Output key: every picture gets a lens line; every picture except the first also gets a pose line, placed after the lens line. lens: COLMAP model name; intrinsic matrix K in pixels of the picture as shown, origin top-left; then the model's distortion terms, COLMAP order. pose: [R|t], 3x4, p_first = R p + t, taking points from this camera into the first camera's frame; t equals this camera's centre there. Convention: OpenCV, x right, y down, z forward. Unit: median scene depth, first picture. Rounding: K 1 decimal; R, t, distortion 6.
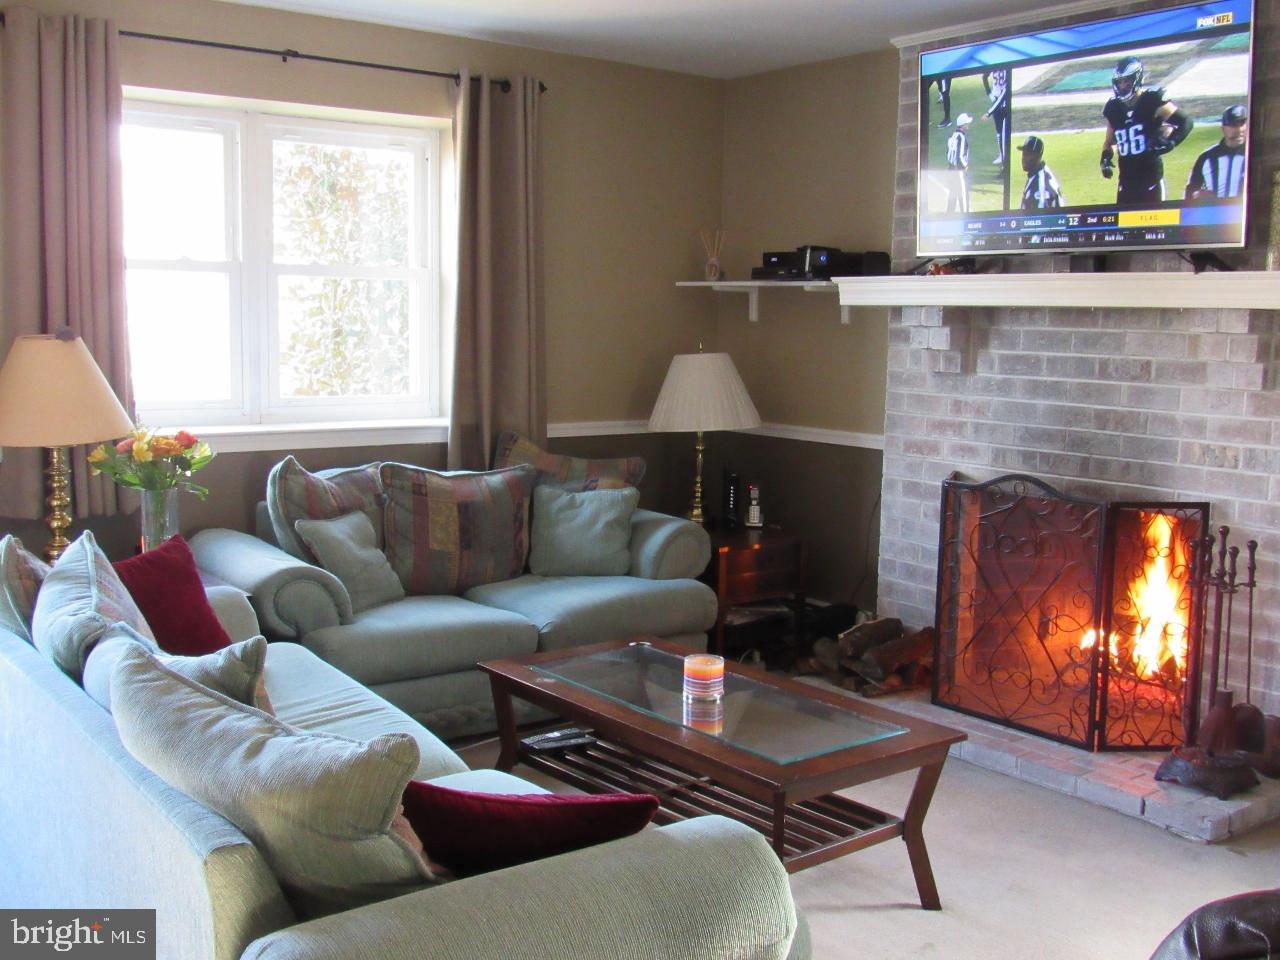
lens RADIAL K [[1346.5, 0, 633.1], [0, 1346.5, 476.9], [0, 0, 1]] dist [-0.033695, 0.000000]
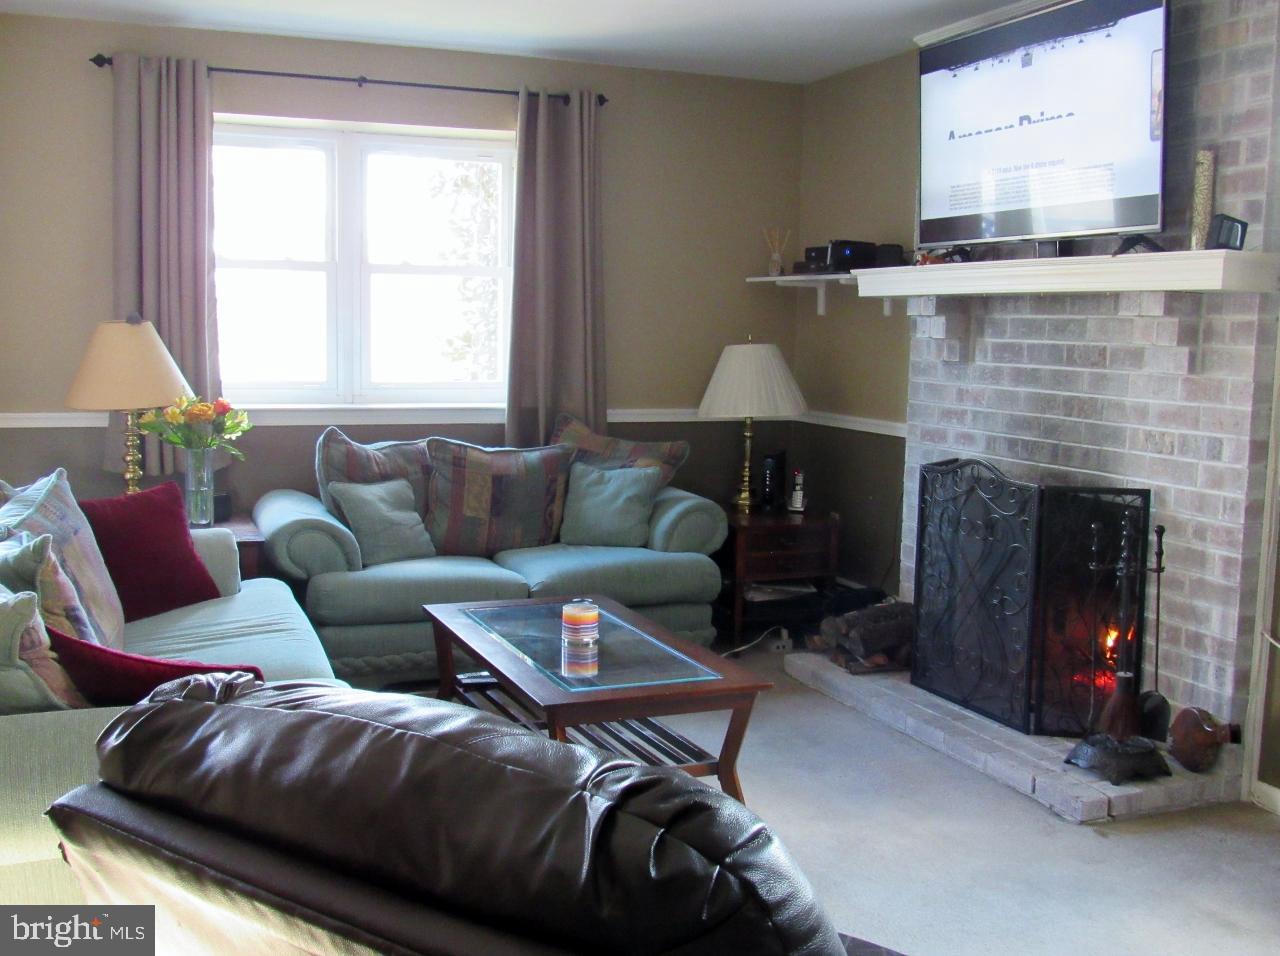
lens RADIAL K [[1346.5, 0, 633.5], [0, 1346.5, 471.2], [0, 0, 1]] dist [-0.033695, 0.000000]
pose [[0.965121, 0.028420, -0.260256, 0.281004], [-0.032273, 0.999423, -0.010545, 0.025102], [0.259807, 0.018576, 0.965482, -0.045609]]
